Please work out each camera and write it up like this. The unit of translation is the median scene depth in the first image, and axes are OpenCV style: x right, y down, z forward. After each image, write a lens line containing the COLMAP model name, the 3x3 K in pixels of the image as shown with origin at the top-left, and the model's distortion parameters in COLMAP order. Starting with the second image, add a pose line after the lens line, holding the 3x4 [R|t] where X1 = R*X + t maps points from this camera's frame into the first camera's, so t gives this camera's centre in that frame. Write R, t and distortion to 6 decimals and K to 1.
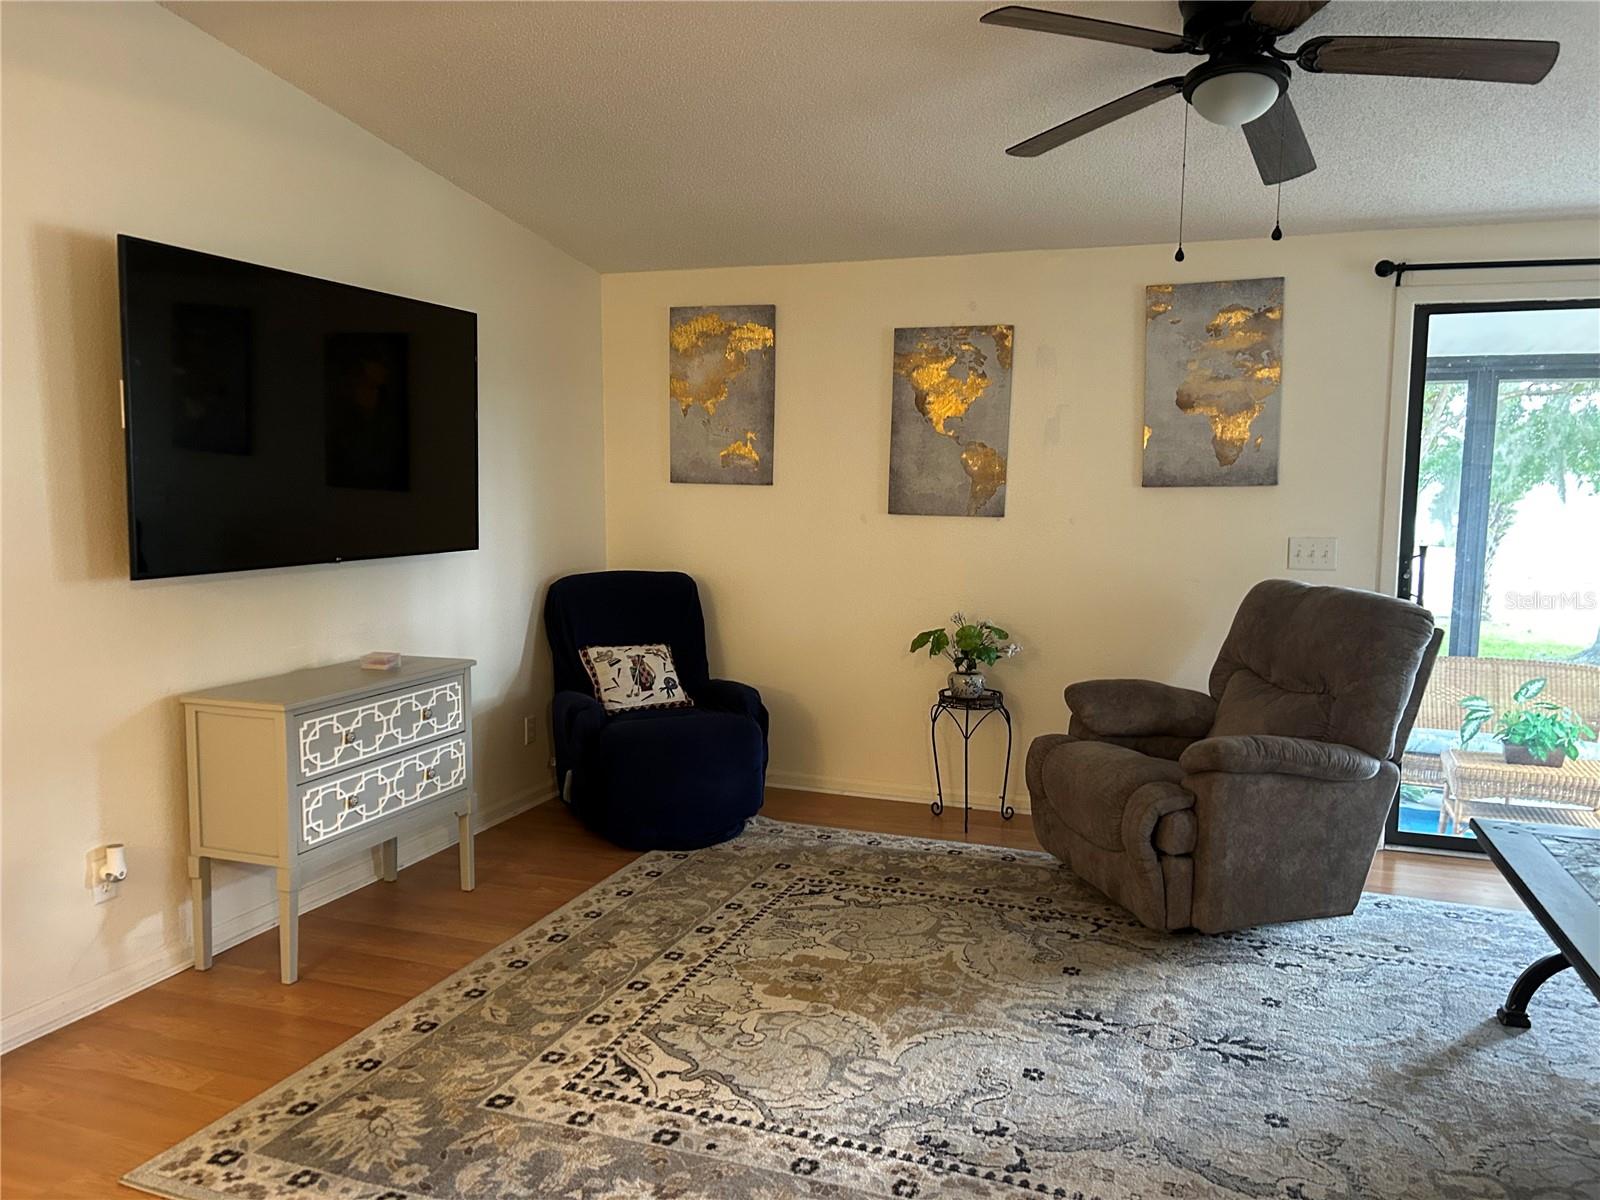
lens RADIAL K [[1207.2, 0, 800.0], [0, 1207.2, 600.0], [0, 0, 1]] dist [0.029407, -0.001701]
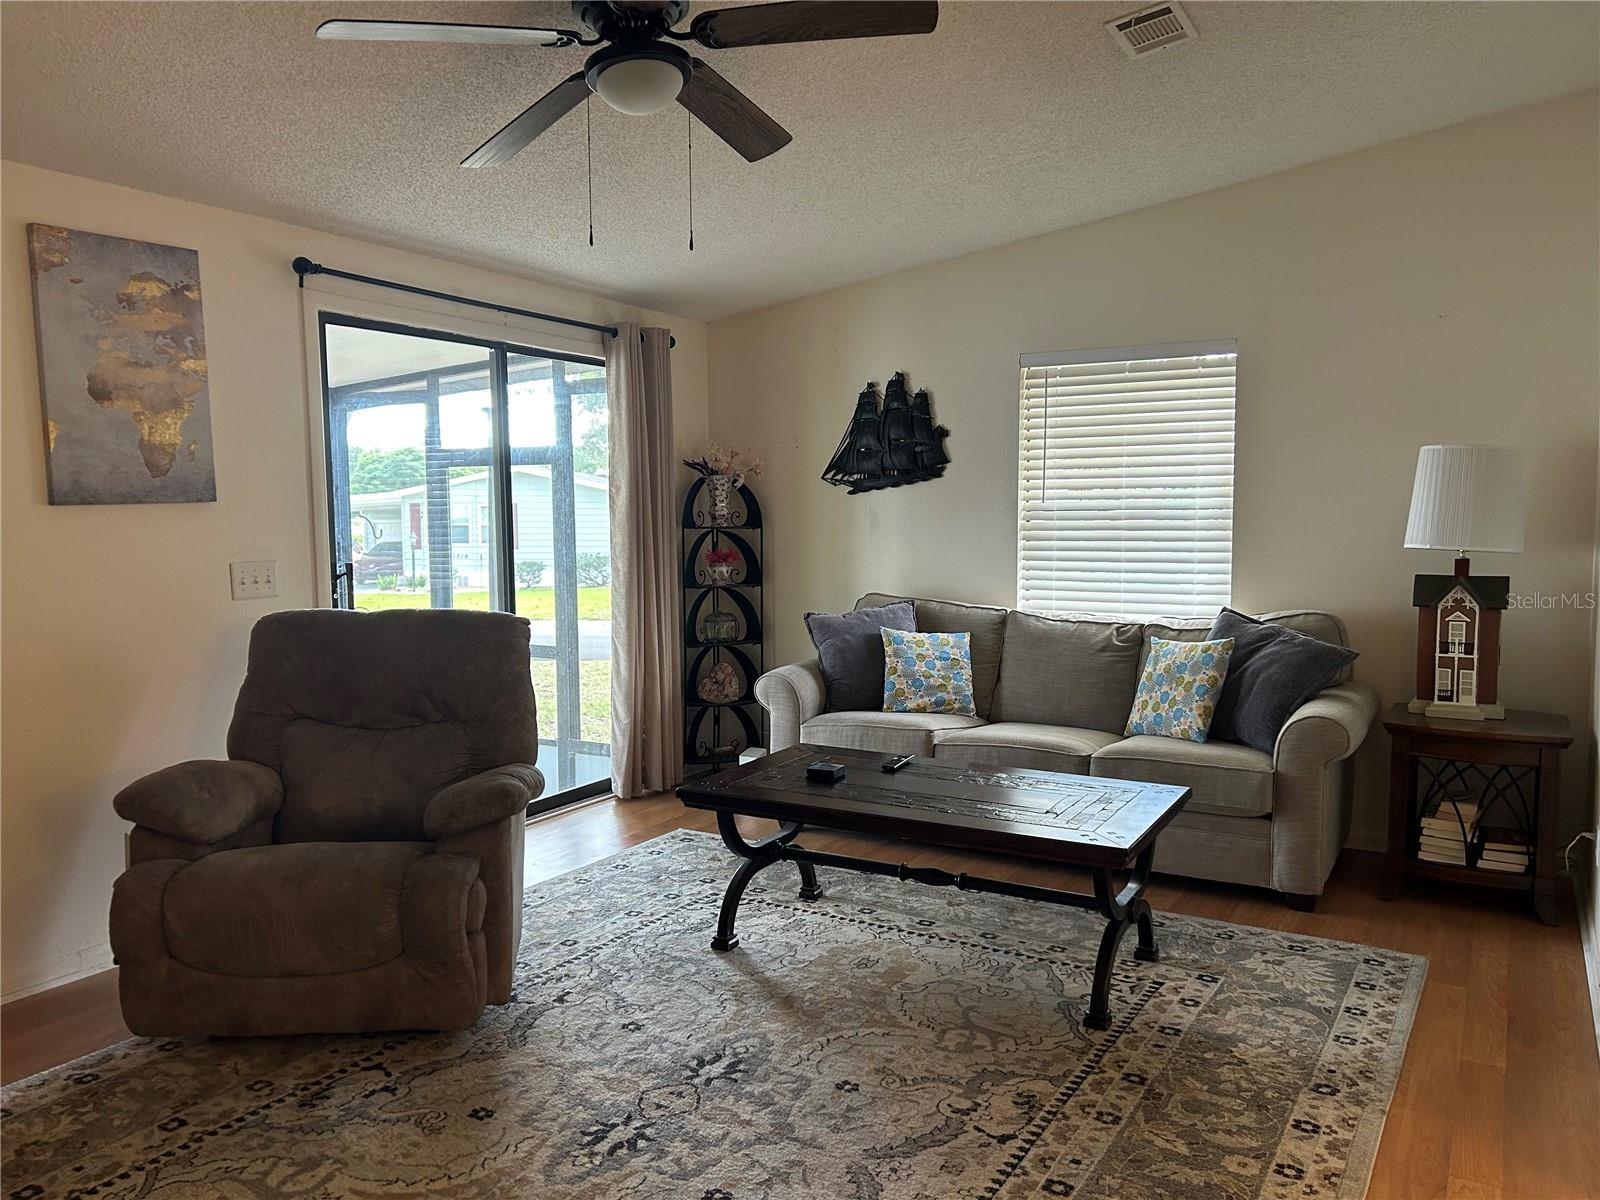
lens RADIAL K [[1207.2, 0, 800.0], [0, 1207.2, 600.0], [0, 0, 1]] dist [0.029407, -0.001701]
pose [[0.183975, -0.089025, 0.978891, -0.359989], [0.103258, 0.992130, 0.070823, -0.045524], [-0.977492, 0.088049, 0.191719, 0.457348]]
